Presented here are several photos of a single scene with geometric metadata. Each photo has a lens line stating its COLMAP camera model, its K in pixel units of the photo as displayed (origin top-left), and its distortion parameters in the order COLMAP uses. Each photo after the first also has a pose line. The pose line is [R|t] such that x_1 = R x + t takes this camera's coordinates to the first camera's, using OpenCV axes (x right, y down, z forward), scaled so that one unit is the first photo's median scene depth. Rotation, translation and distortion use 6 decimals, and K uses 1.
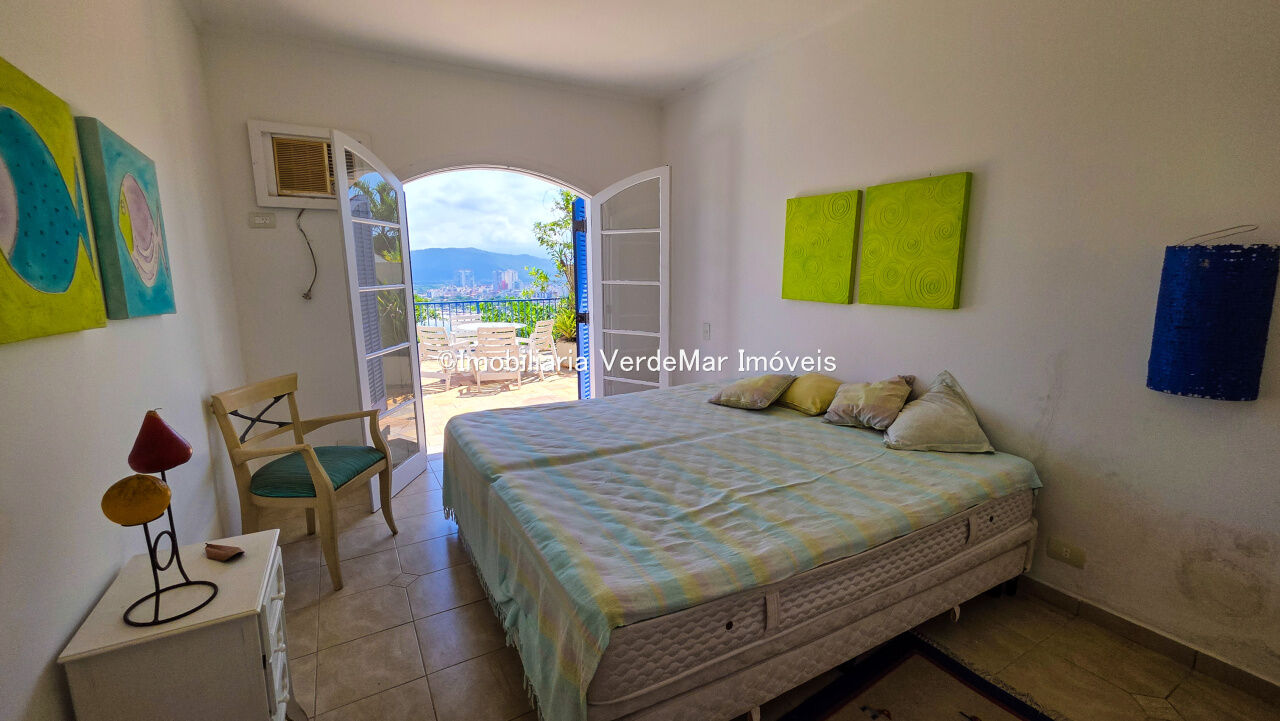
lens RADIAL K [[518.9, 0, 636.3], [0, 518.9, 356.7], [0, 0, 1]] dist [0.007160, -0.000380]
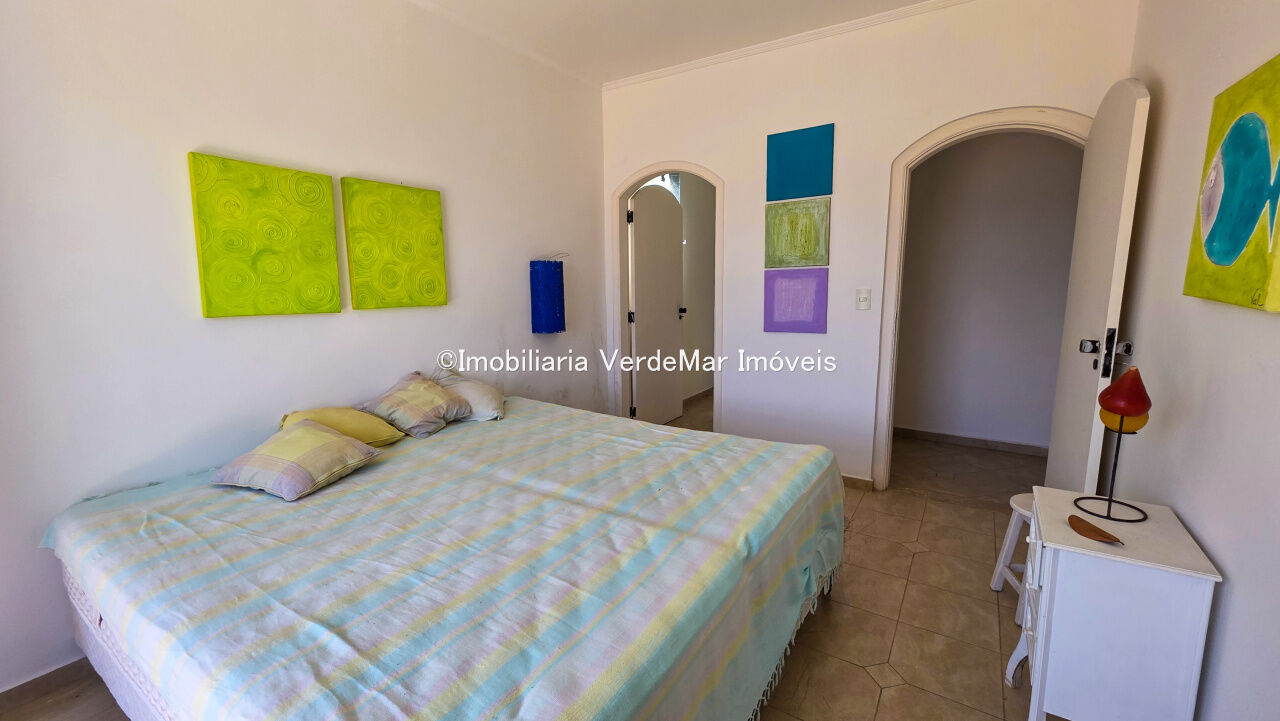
lens RADIAL K [[518.9, 0, 640.9], [0, 518.9, 359.9], [0, 0, 1]] dist [0.007160, -0.000380]
pose [[-0.459513, -0.139471, 0.877152, -0.642499], [0.148719, 0.961568, 0.230803, -0.169883], [-0.875631, 0.236506, -0.421111, 1.082953]]
